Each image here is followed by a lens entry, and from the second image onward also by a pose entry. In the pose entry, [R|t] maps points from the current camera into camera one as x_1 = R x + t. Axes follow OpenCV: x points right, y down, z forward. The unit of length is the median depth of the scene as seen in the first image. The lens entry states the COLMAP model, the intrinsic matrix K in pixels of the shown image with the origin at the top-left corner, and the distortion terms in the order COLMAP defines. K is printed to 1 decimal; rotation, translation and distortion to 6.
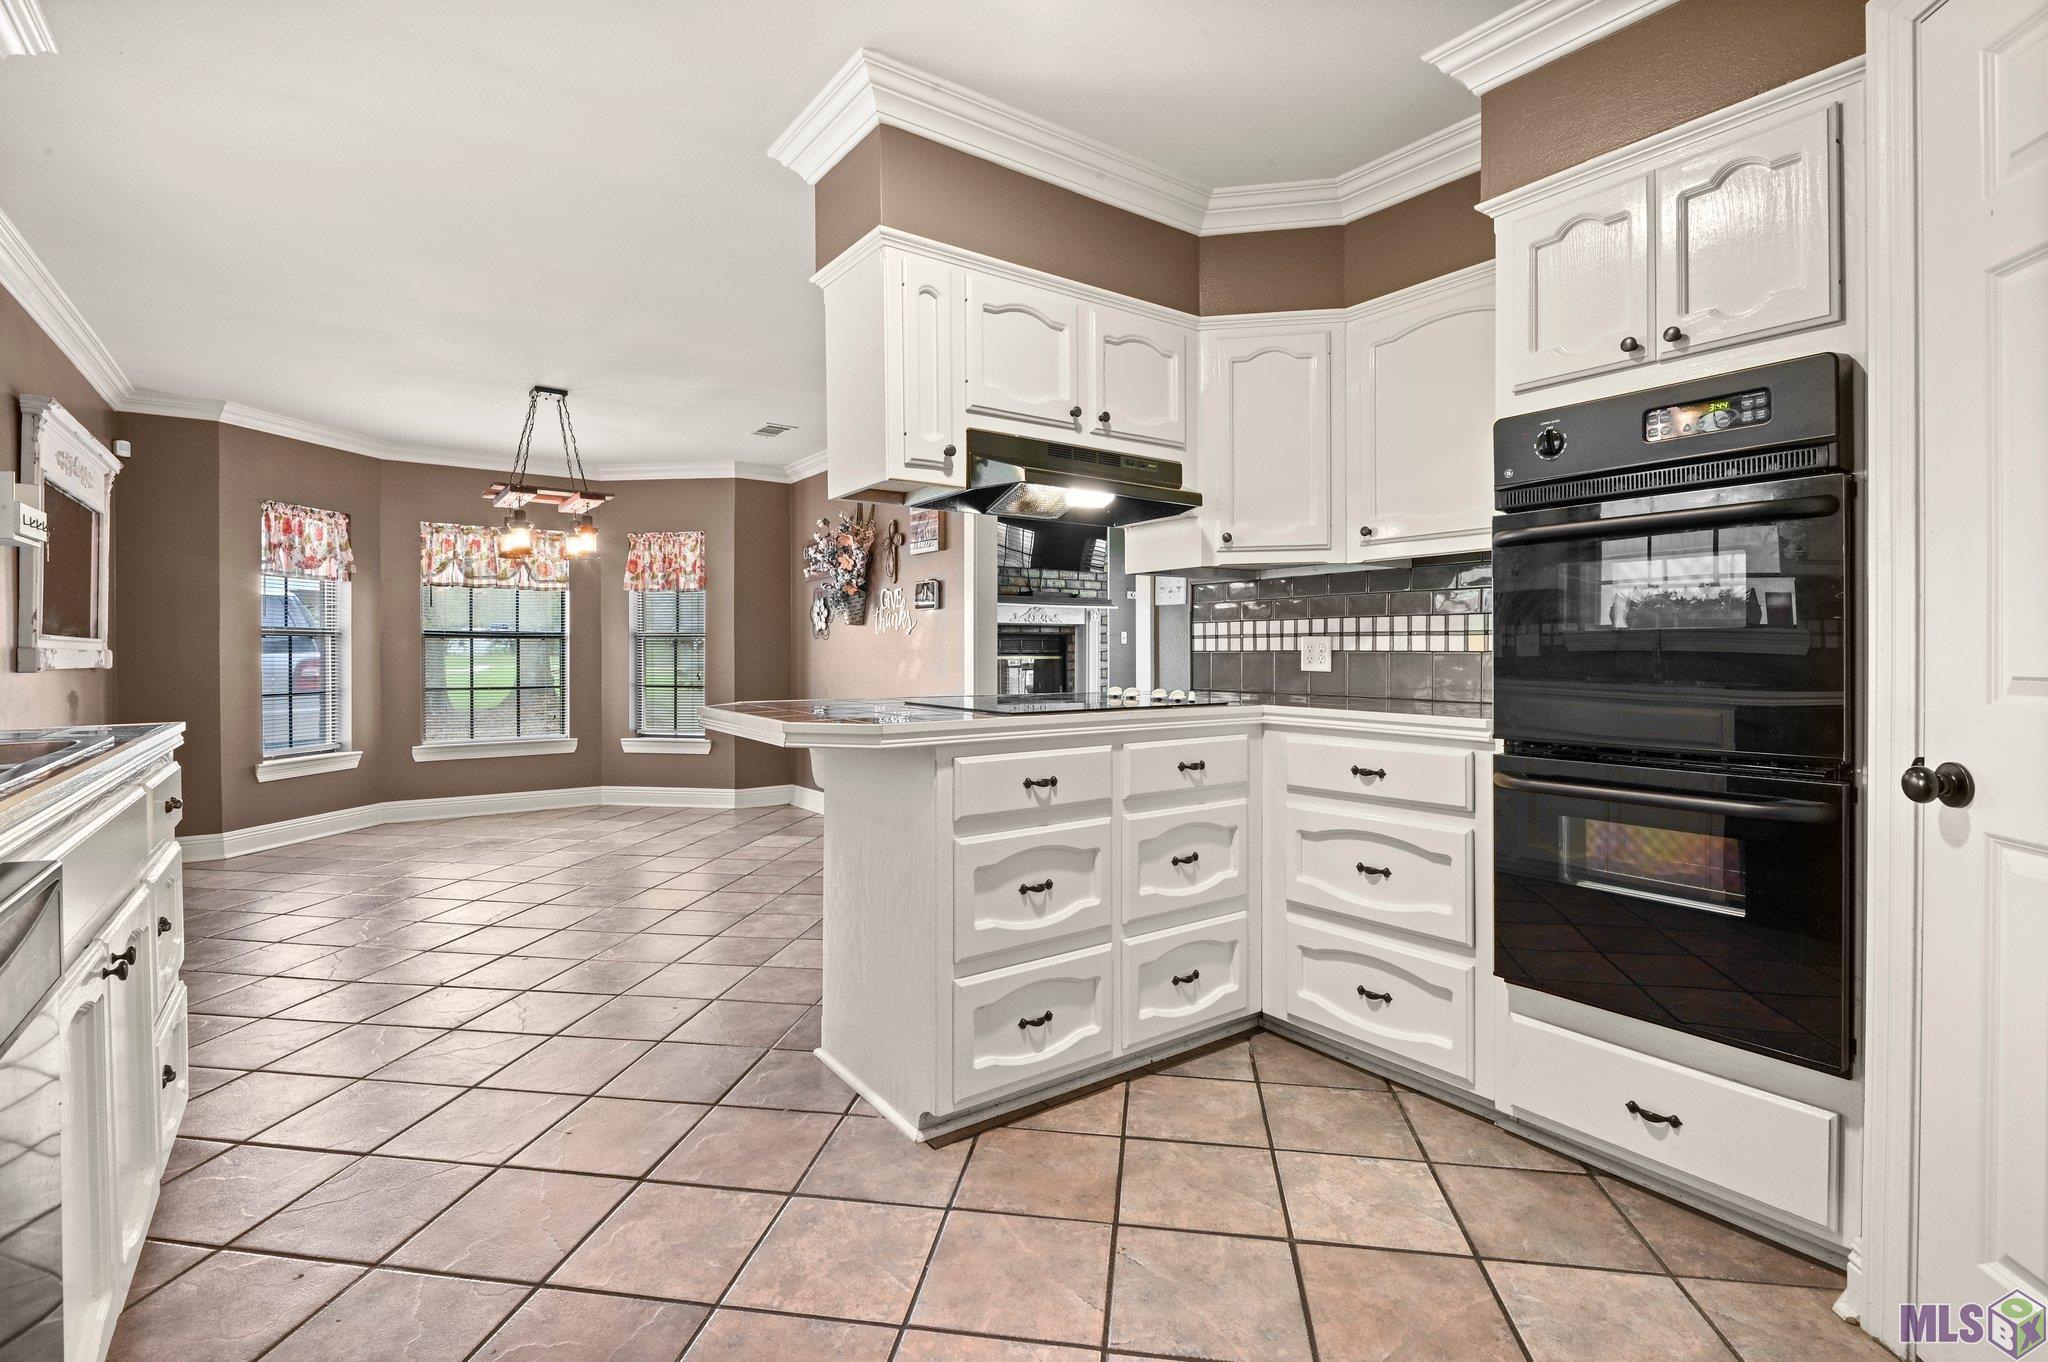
lens RADIAL K [[951.4, 0, 1032.3], [0, 951.4, 664.7], [0, 0, 1]] dist [-0.021050, -0.003083]
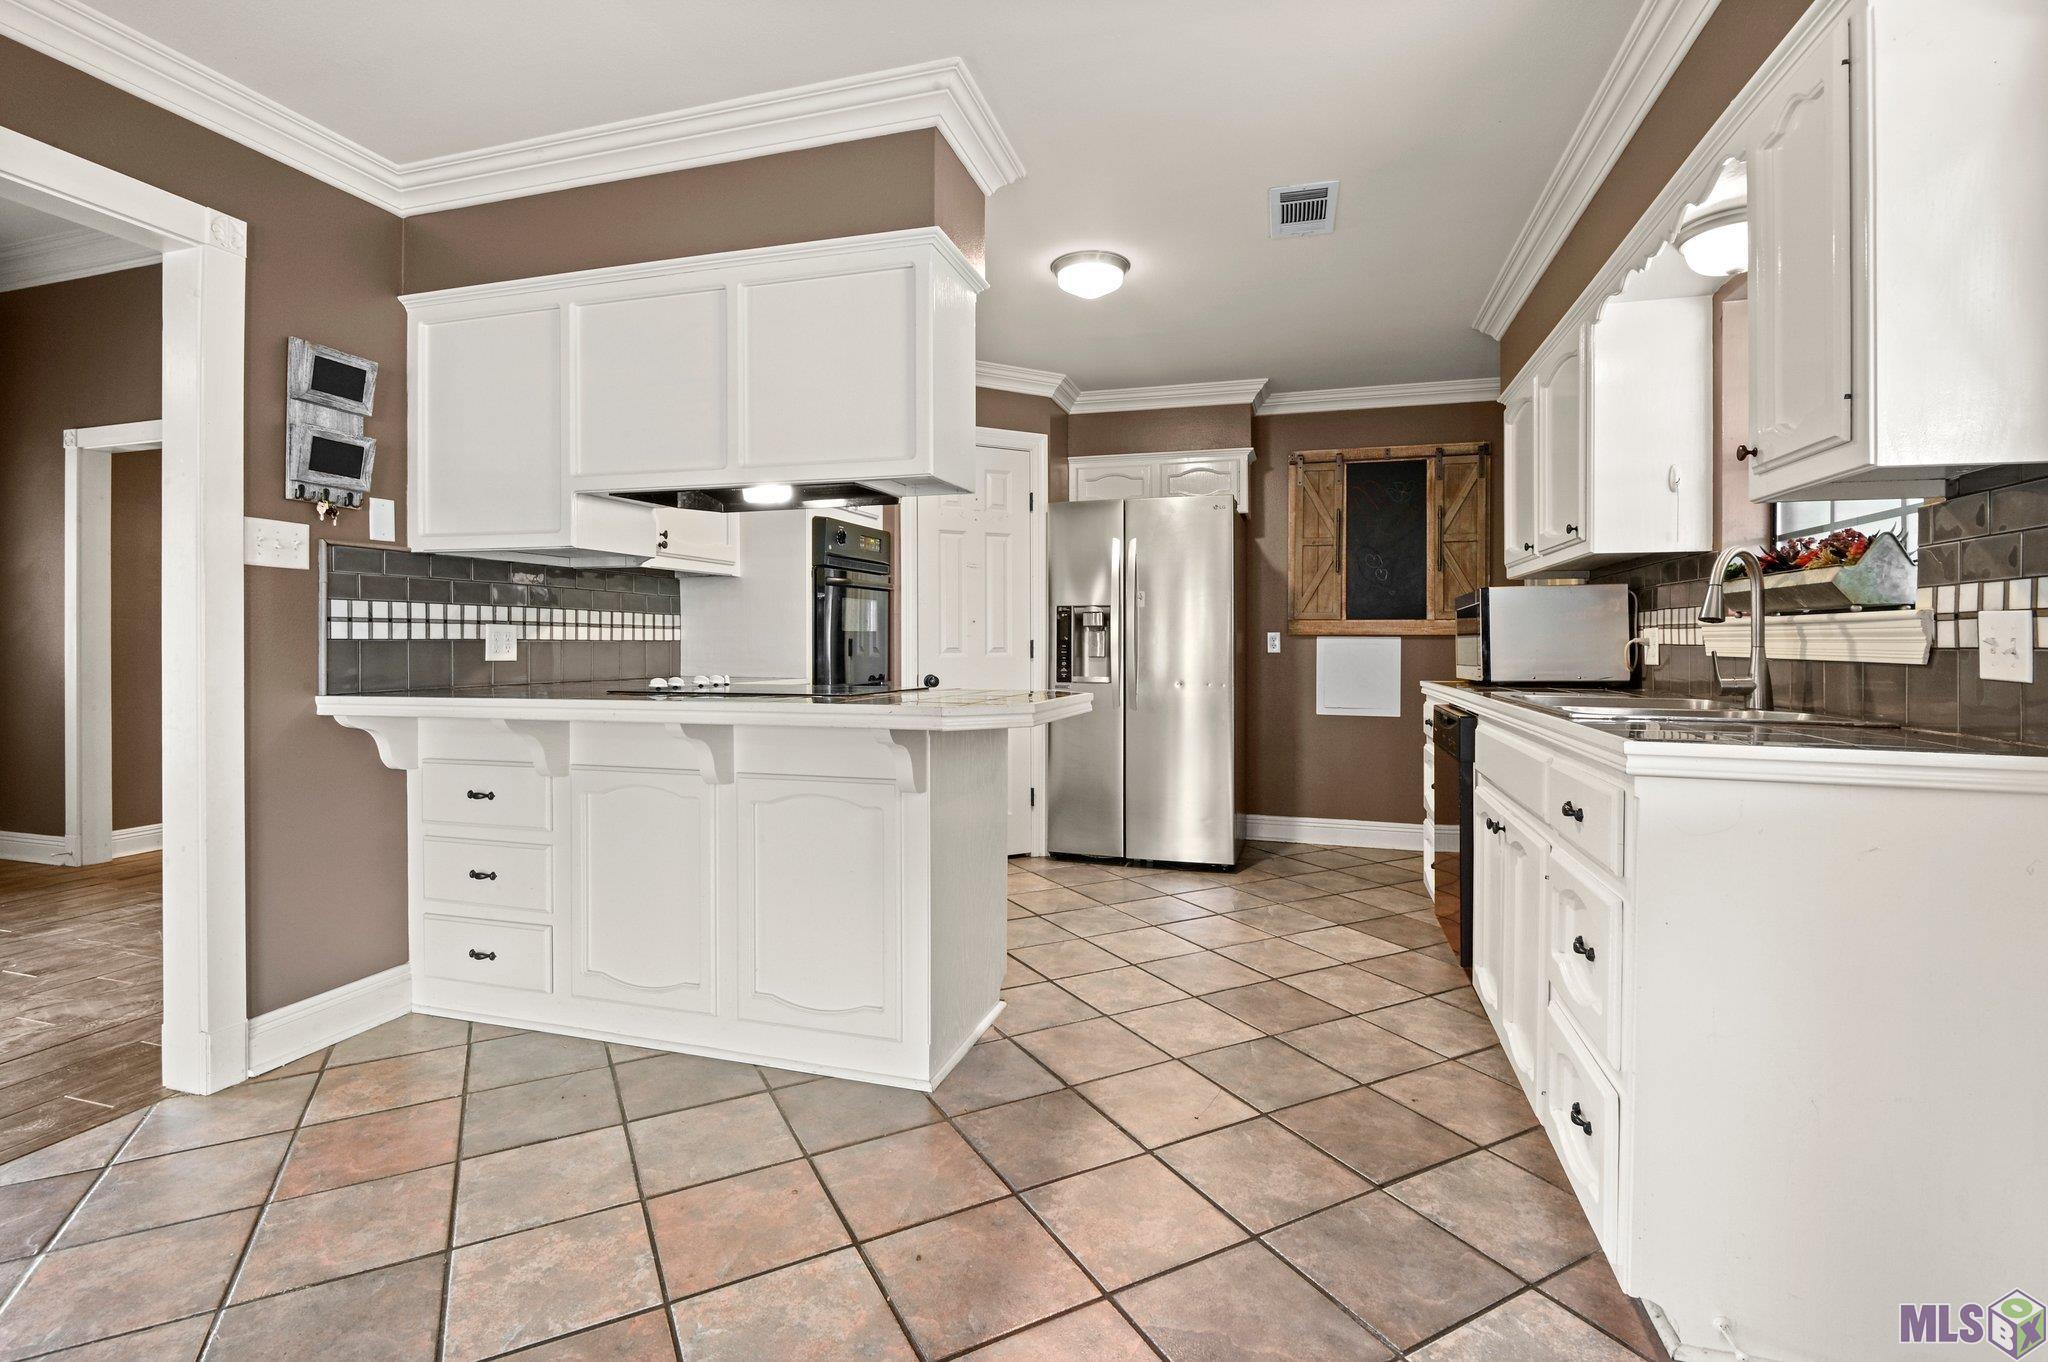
lens RADIAL K [[951.4, 0, 1017.0], [0, 951.4, 666.3], [0, 0, 1]] dist [-0.021050, -0.003083]
pose [[-0.601063, -0.020321, 0.798944, -0.779161], [0.009792, 0.999414, 0.032787, -0.013862], [-0.799142, 0.027530, -0.600512, 1.157997]]
